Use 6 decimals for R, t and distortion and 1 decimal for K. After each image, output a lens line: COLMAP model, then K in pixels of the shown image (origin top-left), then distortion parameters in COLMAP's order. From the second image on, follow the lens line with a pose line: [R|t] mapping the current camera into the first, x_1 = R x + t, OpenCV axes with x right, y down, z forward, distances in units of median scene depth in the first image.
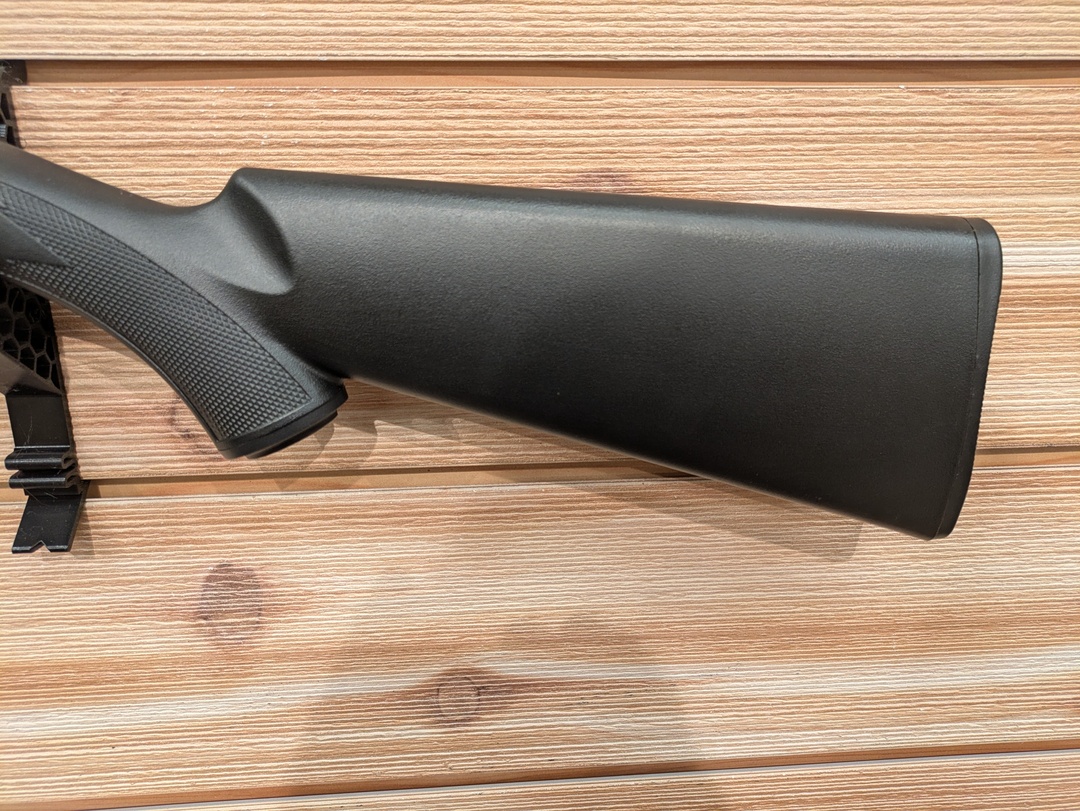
lens RADIAL K [[809.2, 0, 533.9], [0, 809.2, 375.0], [0, 0, 1]] dist [0.017898, -0.018219]
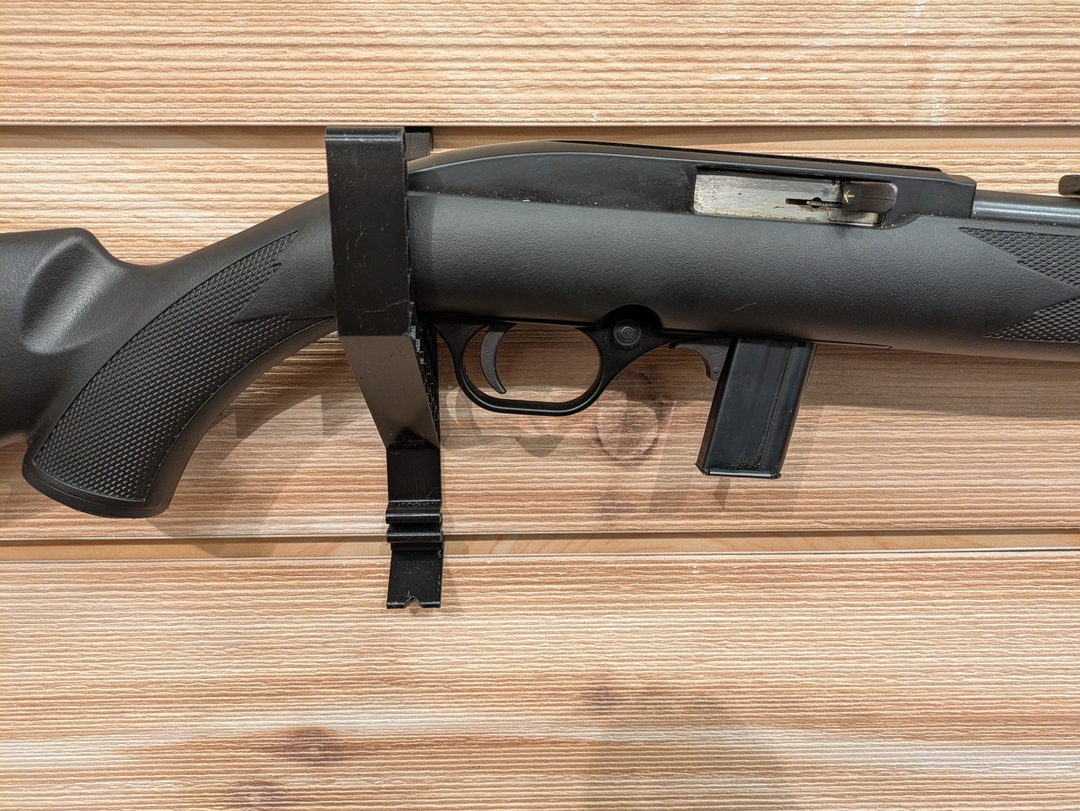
lens RADIAL K [[809.2, 0, 532.4], [0, 809.2, 380.3], [0, 0, 1]] dist [0.017898, -0.018219]
pose [[0.997882, 0.015147, -0.063262, -1.767623], [-0.020196, 0.996595, -0.079945, 0.054487], [0.061836, 0.081053, 0.994790, -0.114464]]
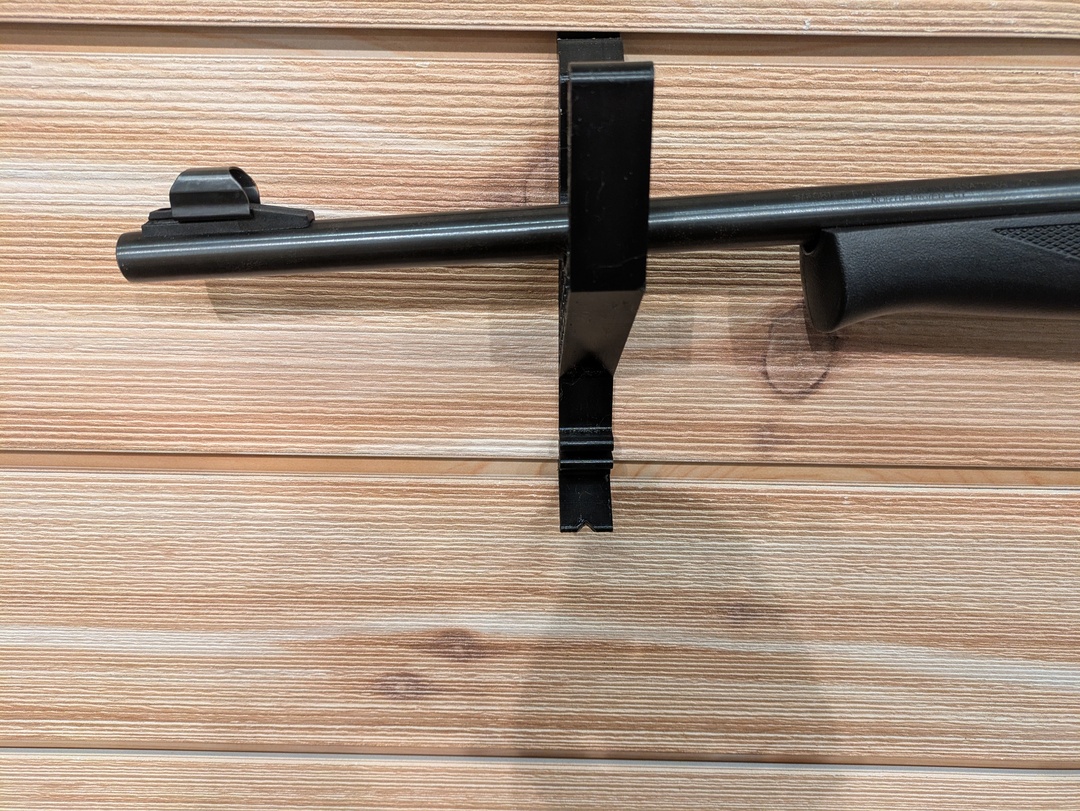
lens RADIAL K [[809.2, 0, 511.9], [0, 809.2, 392.8], [0, 0, 1]] dist [0.017898, -0.018219]
pose [[0.994992, 0.054187, -0.083987, -1.953727], [-0.044773, 0.992902, 0.110186, -0.017752], [0.089362, -0.105874, 0.990356, -0.104205]]
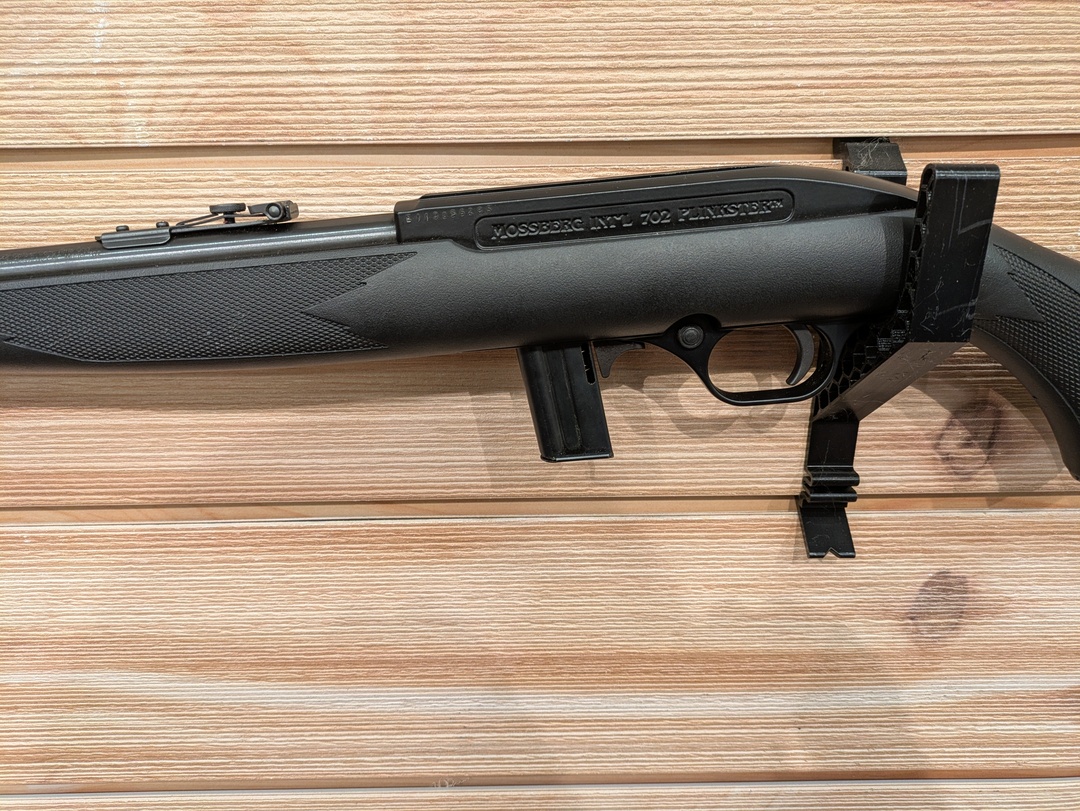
lens RADIAL K [[809.2, 0, 508.1], [0, 809.2, 387.1], [0, 0, 1]] dist [0.017898, -0.018219]
pose [[0.997162, 0.014025, -0.073963, -0.902667], [-0.013051, 0.999822, 0.013627, -0.030693], [0.074140, -0.012623, 0.997168, -0.167207]]
